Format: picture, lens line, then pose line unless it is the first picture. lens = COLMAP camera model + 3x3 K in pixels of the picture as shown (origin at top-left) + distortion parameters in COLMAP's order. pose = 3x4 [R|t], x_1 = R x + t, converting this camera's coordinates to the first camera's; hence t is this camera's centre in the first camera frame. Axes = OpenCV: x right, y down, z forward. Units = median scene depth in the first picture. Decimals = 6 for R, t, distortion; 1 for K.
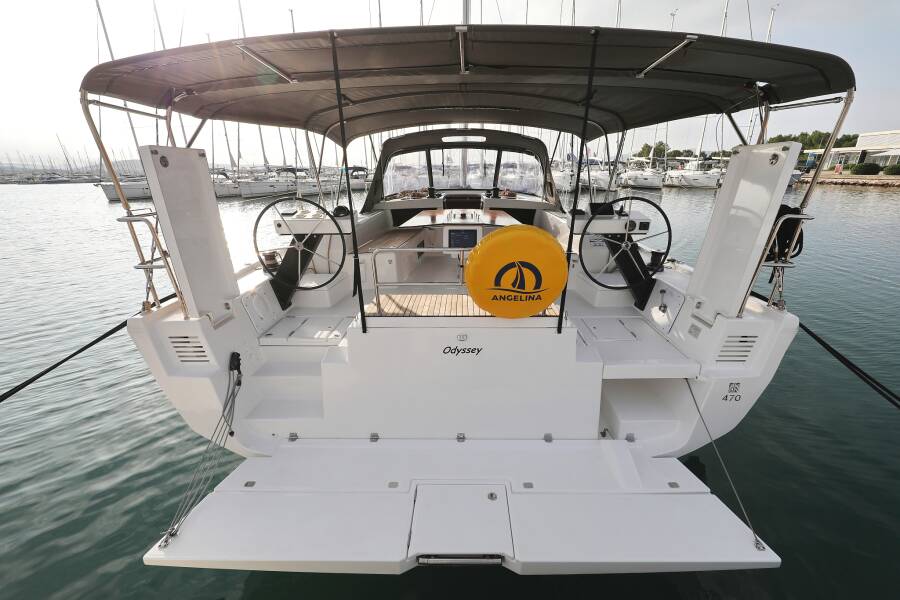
lens RADIAL K [[377.1, 0, 458.3], [0, 377.1, 300.3], [0, 0, 1]] dist [0.002734, 0.000997]
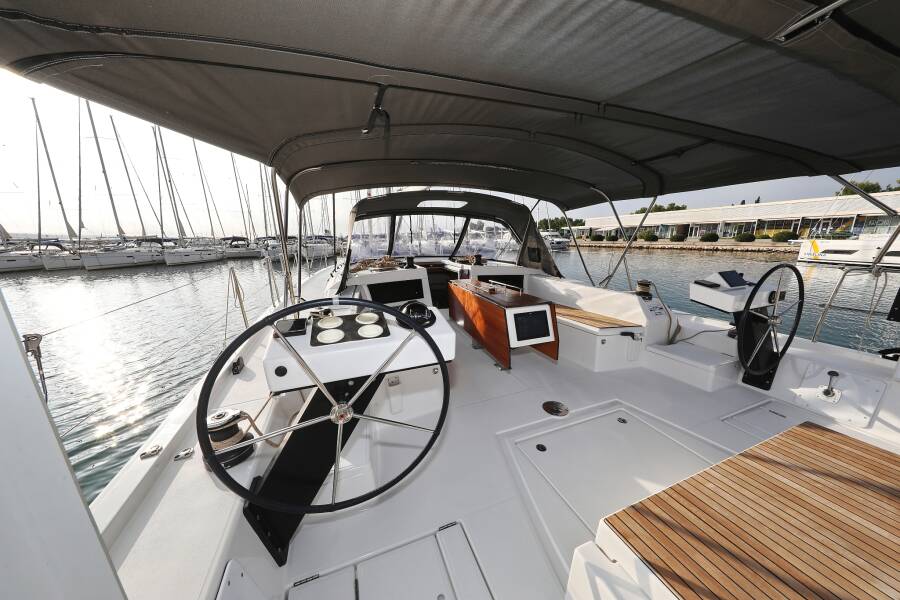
lens RADIAL K [[284.6, 0, 455.8], [0, 284.6, 306.2], [0, 0, 1]] dist [0.000094, -0.000275]
pose [[0.917471, -0.095227, 0.386236, -0.238777], [0.134085, 0.988137, -0.074882, -0.124540], [-0.374523, 0.120491, 0.919355, 0.378209]]
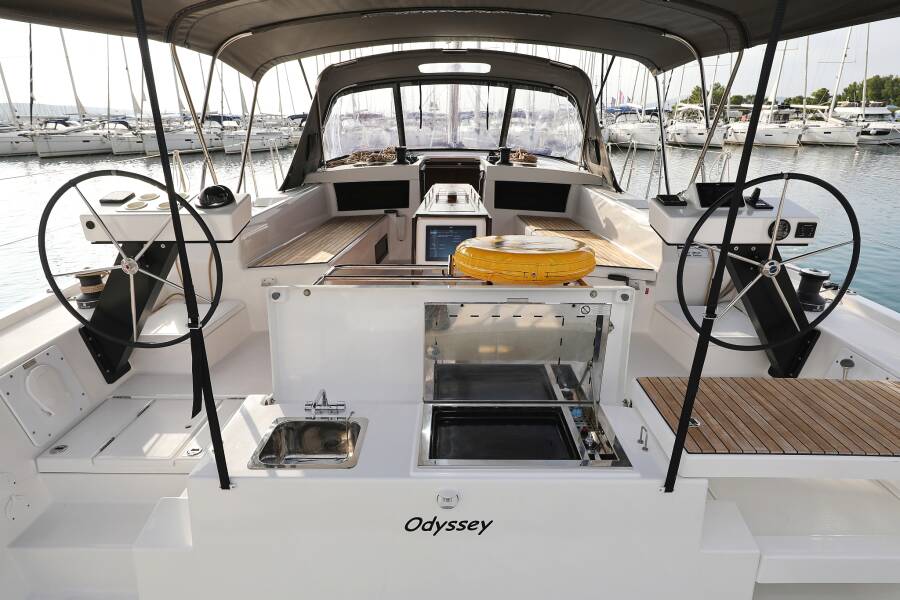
lens RADIAL K [[501.6, 0, 453.0], [0, 501.6, 304.0], [0, 0, 1]] dist [0.002356, 0.000067]
pose [[0.999907, 0.002021, 0.013455, 0.003494], [-0.002273, 0.999822, 0.018748, -0.060193], [-0.013415, -0.018776, 0.999734, 0.179584]]
